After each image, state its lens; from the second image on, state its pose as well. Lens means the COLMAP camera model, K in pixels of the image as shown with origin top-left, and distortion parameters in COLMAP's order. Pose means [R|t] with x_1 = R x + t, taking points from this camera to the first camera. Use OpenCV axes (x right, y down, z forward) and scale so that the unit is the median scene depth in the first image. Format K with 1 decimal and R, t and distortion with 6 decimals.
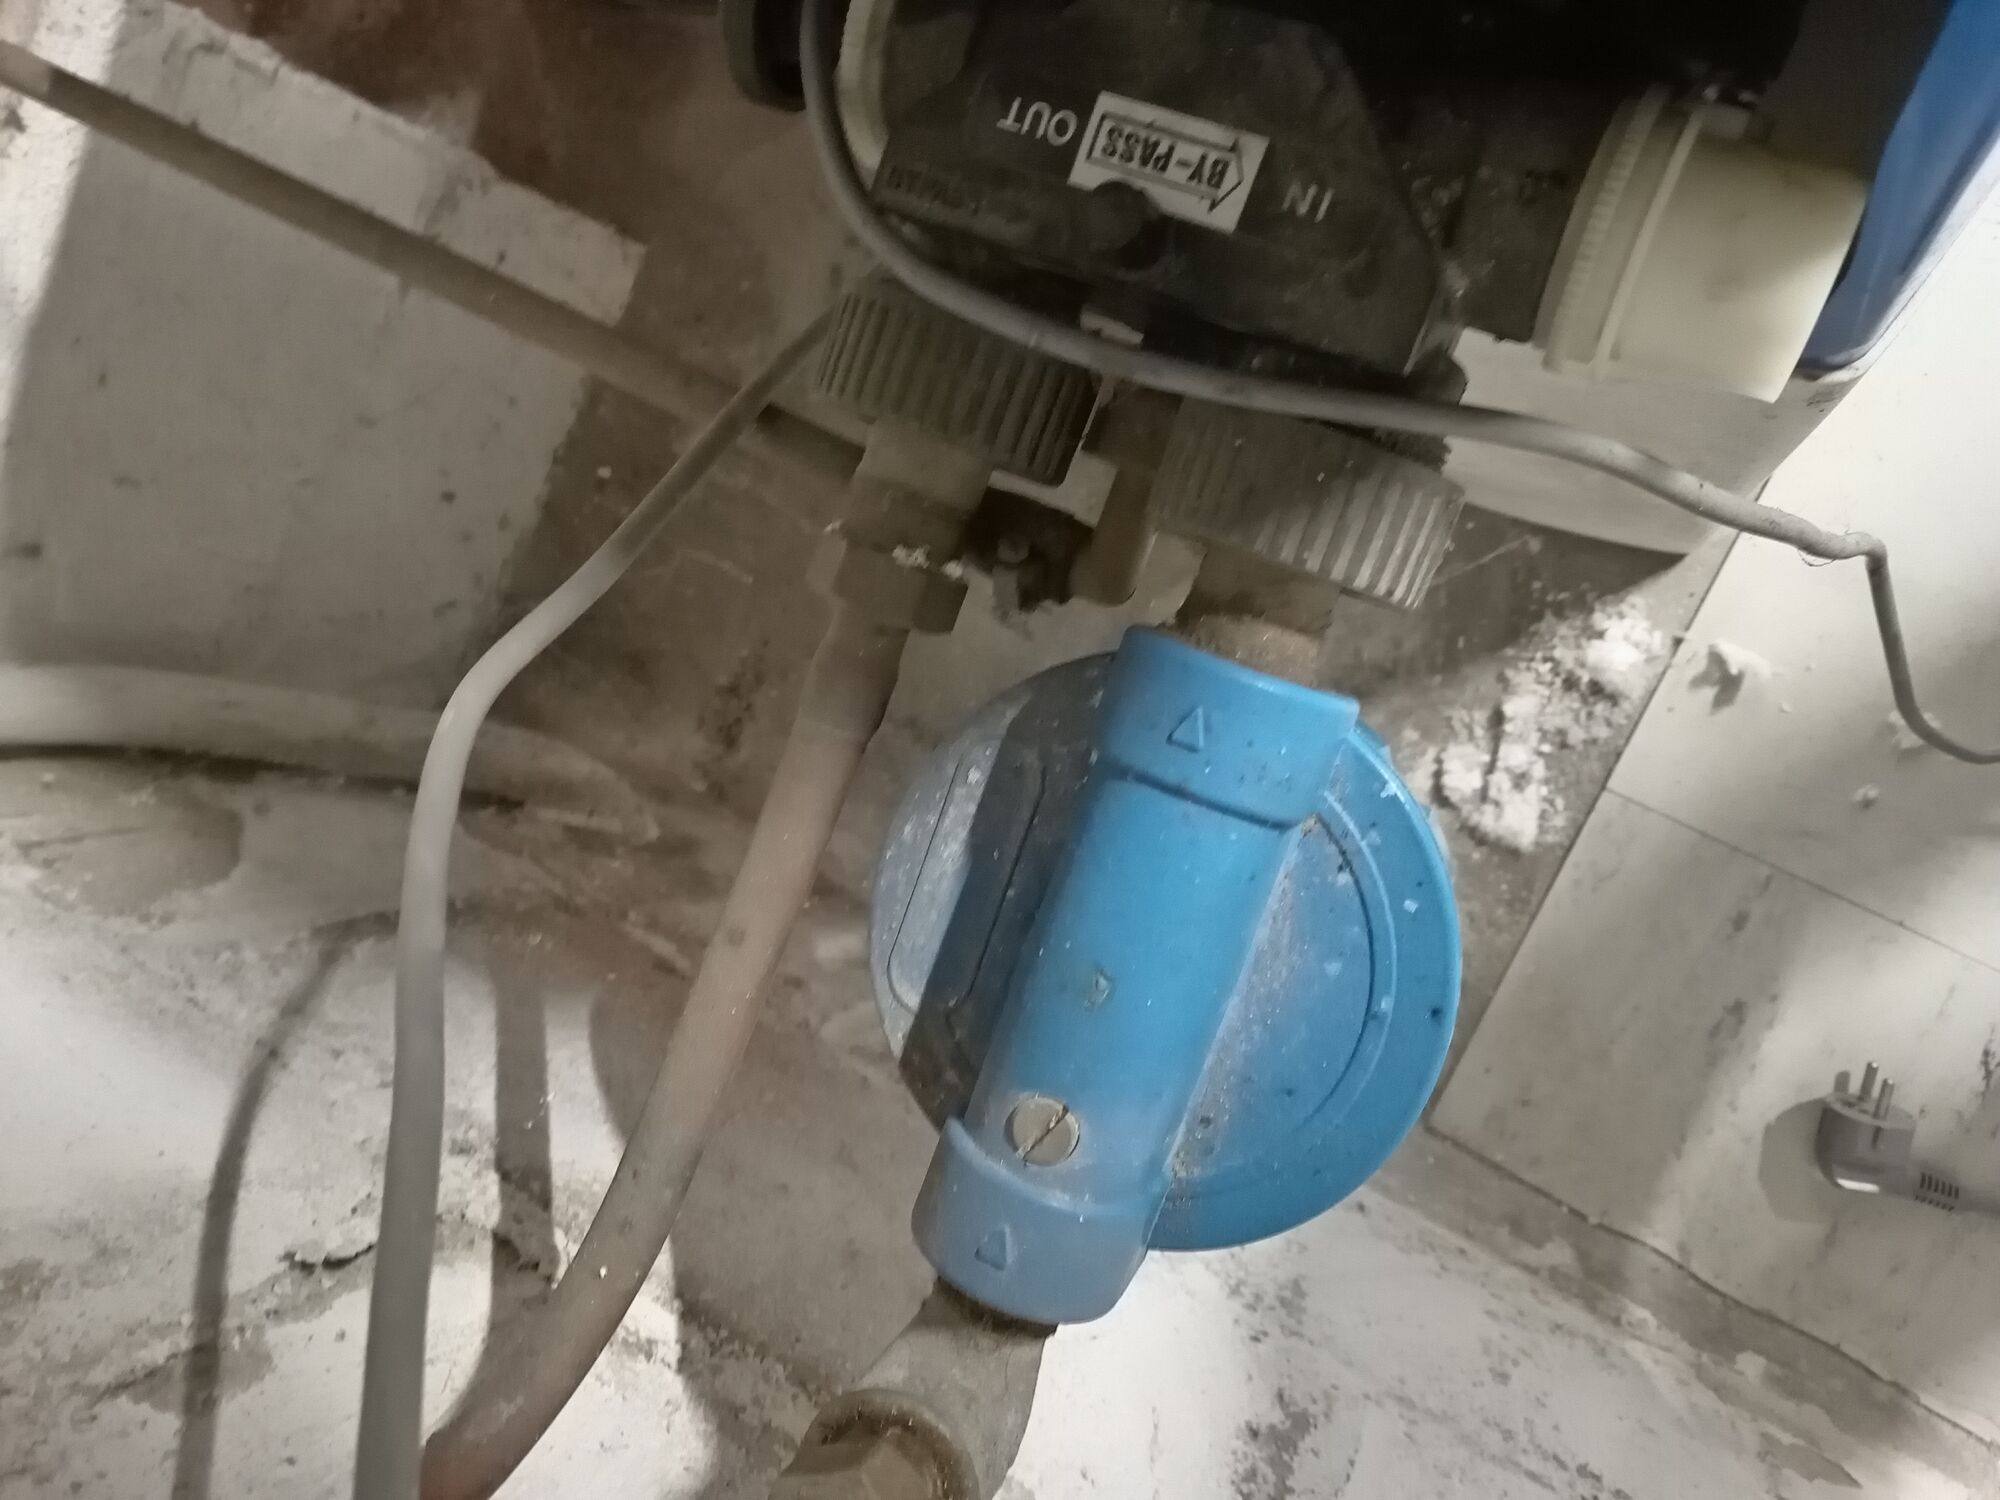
lens RADIAL K [[1508.9, 0, 1010.3], [0, 1508.9, 750.9], [0, 0, 1]] dist [0.041795, -0.046258]
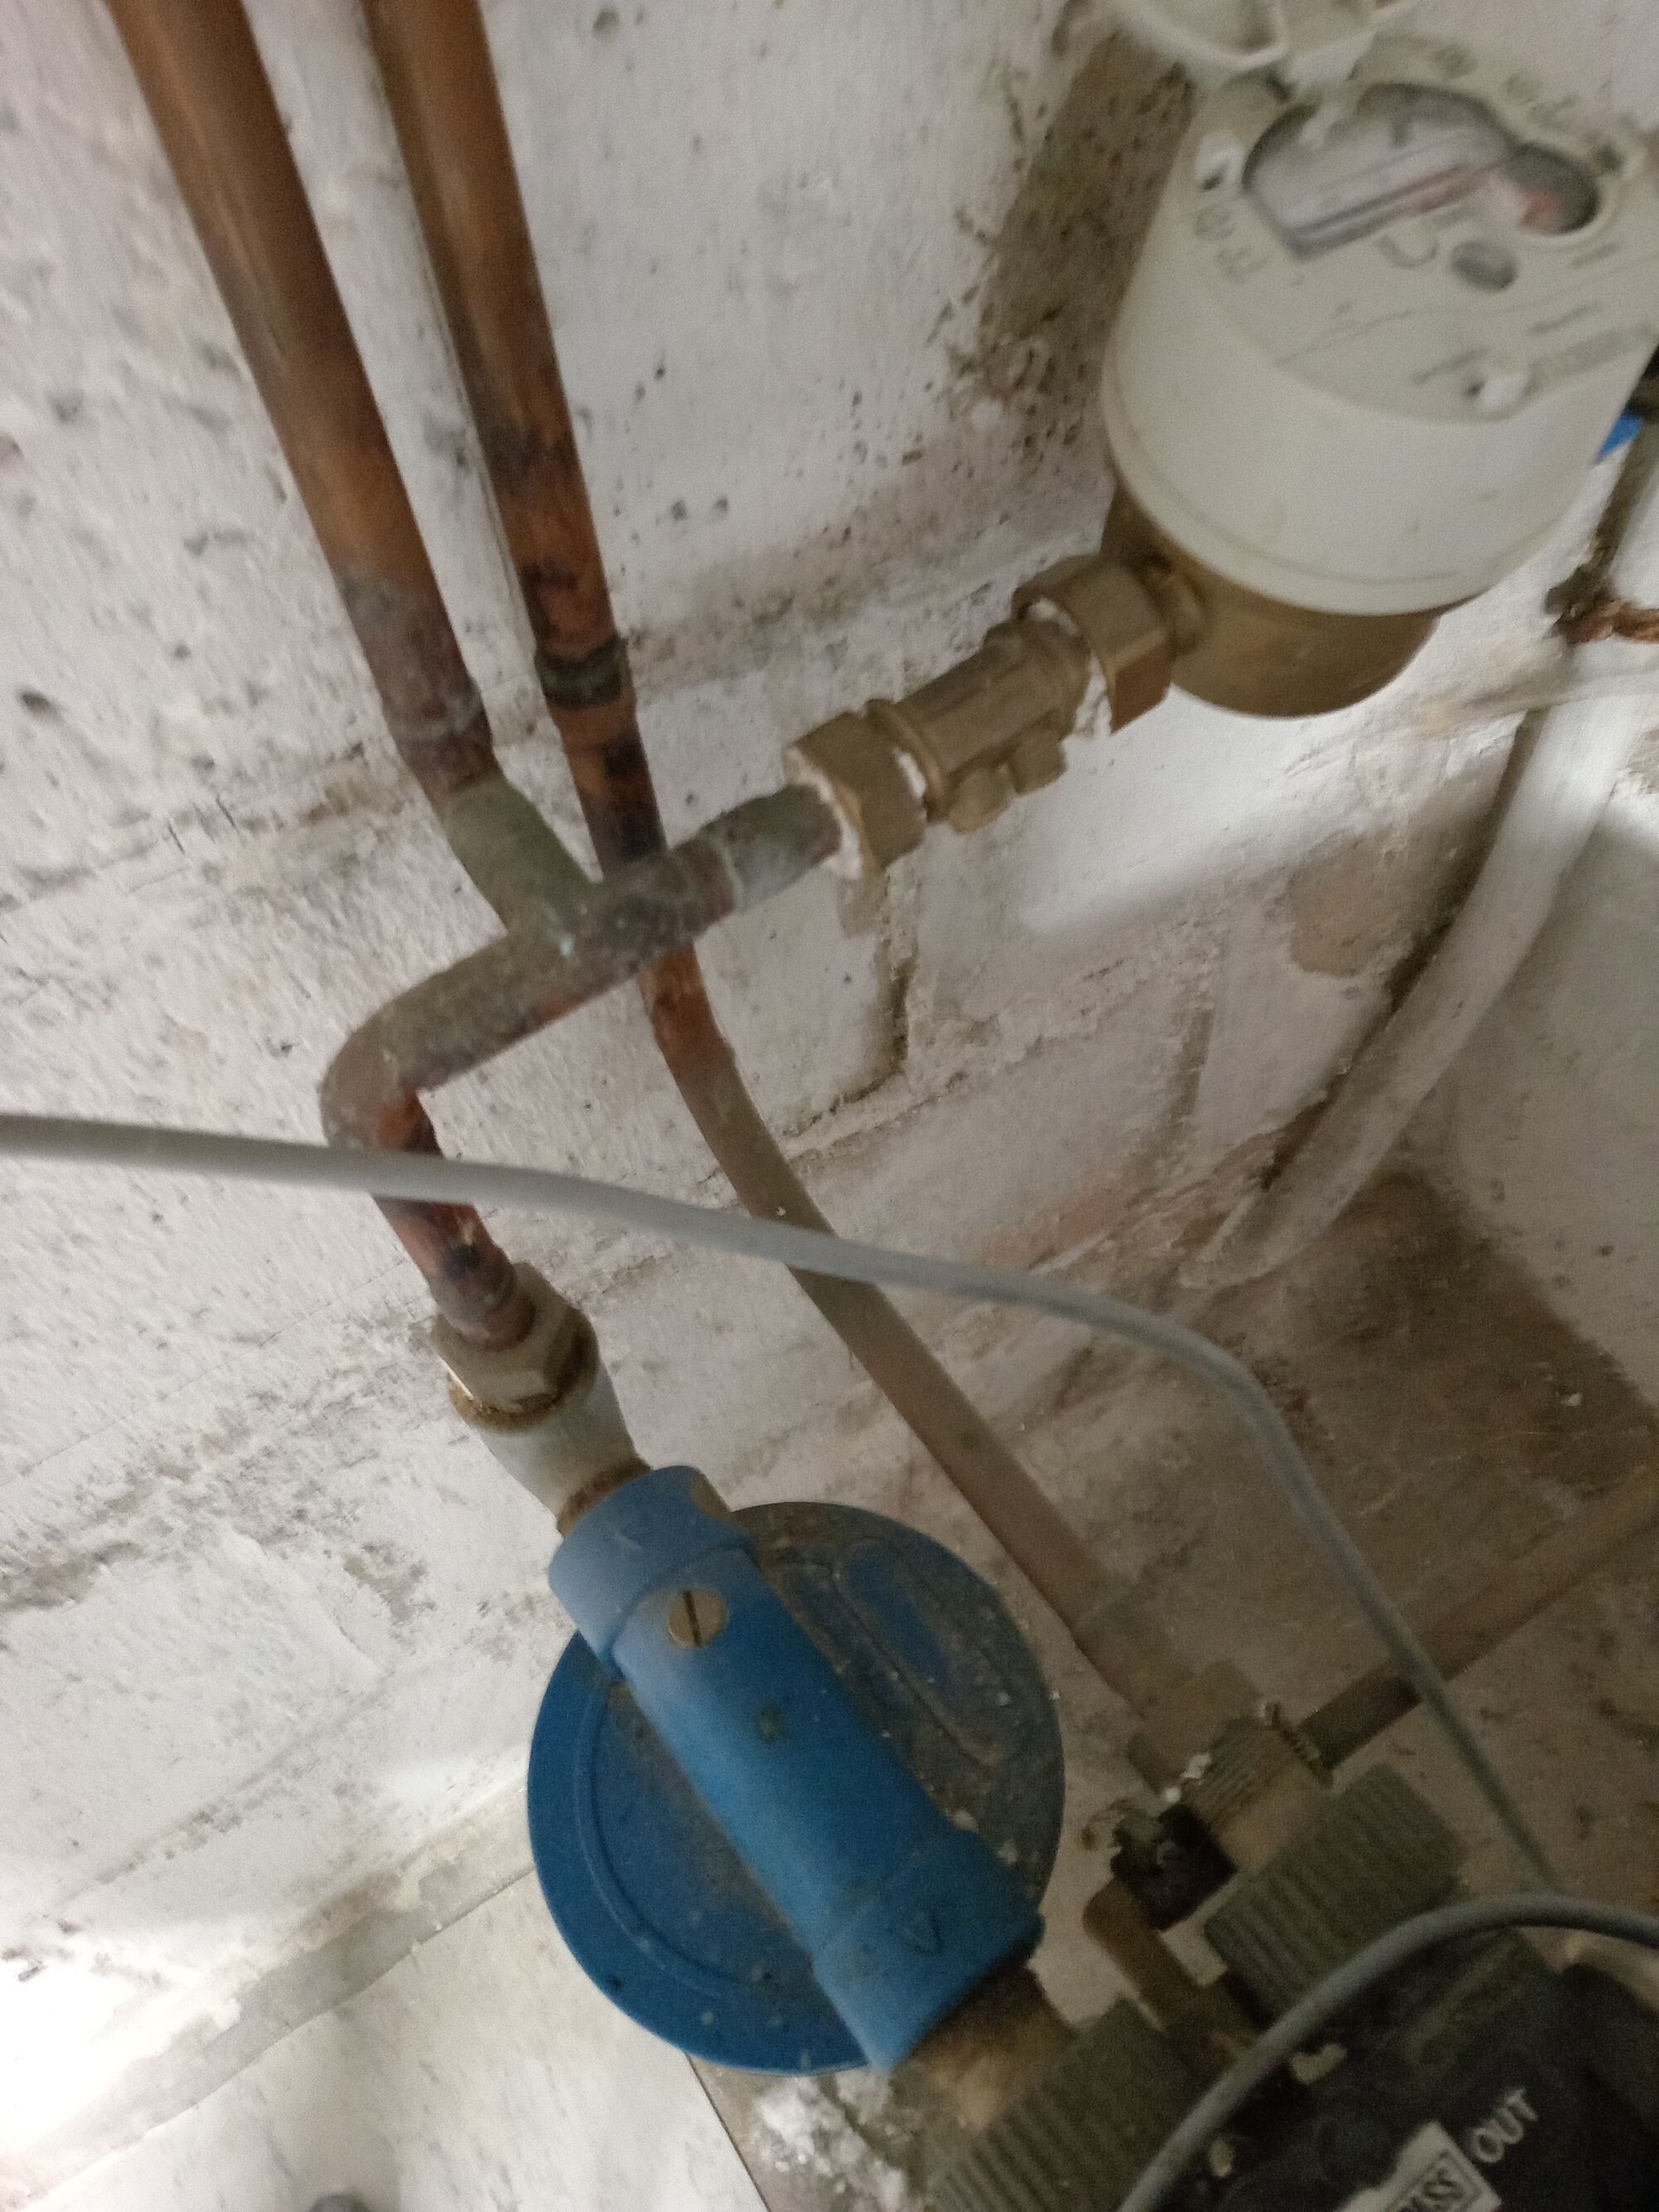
lens RADIAL K [[1668.9, 0, 845.1], [0, 1668.9, 1107.0], [0, 0, 1]] dist [0.041795, -0.046258]
pose [[-0.469830, 0.872850, -0.131878, -0.097000], [-0.859887, -0.418737, 0.291982, -0.031291], [0.199634, 0.250583, 0.947288, -0.151189]]
